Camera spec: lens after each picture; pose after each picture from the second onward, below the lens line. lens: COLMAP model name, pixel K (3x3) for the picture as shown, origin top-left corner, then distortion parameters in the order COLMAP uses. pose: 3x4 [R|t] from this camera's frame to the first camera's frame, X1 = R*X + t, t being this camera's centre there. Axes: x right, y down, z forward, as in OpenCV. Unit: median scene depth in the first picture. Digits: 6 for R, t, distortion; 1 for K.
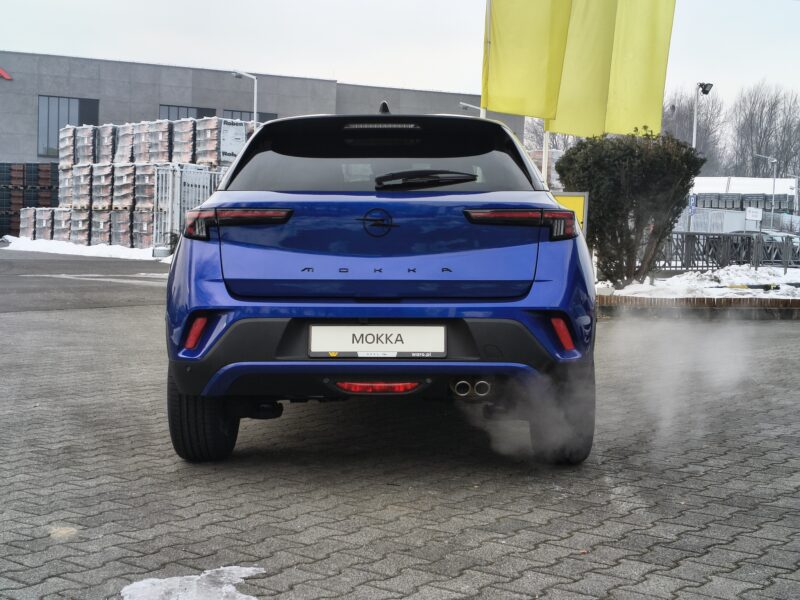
lens RADIAL K [[1214.2, 0, 391.9], [0, 1214.2, 300.5], [0, 0, 1]] dist [0.251042, -1.051886]
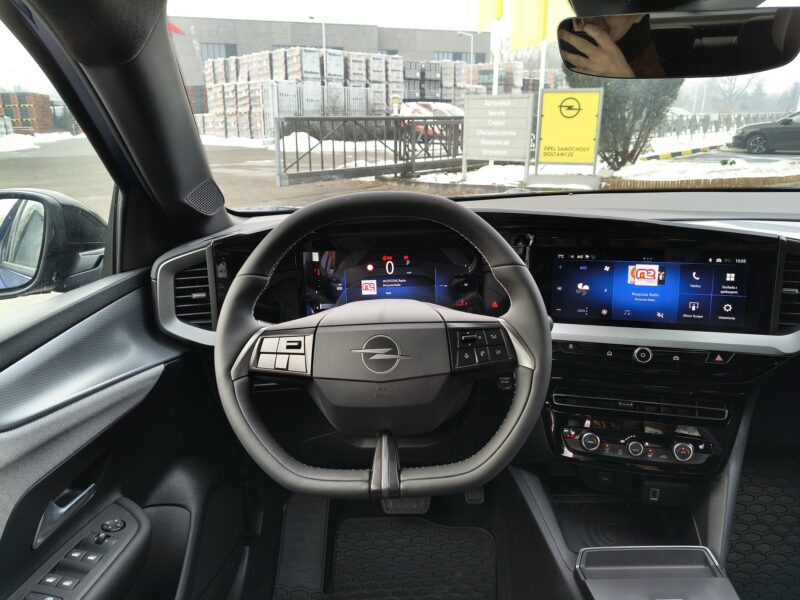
lens RADIAL K [[611.6, 0, 400.0], [0, 611.6, 300.0], [0, 0, 1]] dist [0.013089, -0.035935]
pose [[0.999000, -0.035465, -0.027240, -0.009202], [0.040874, 0.971271, 0.234442, -0.018471], [0.018143, -0.235320, 0.971748, 0.192973]]
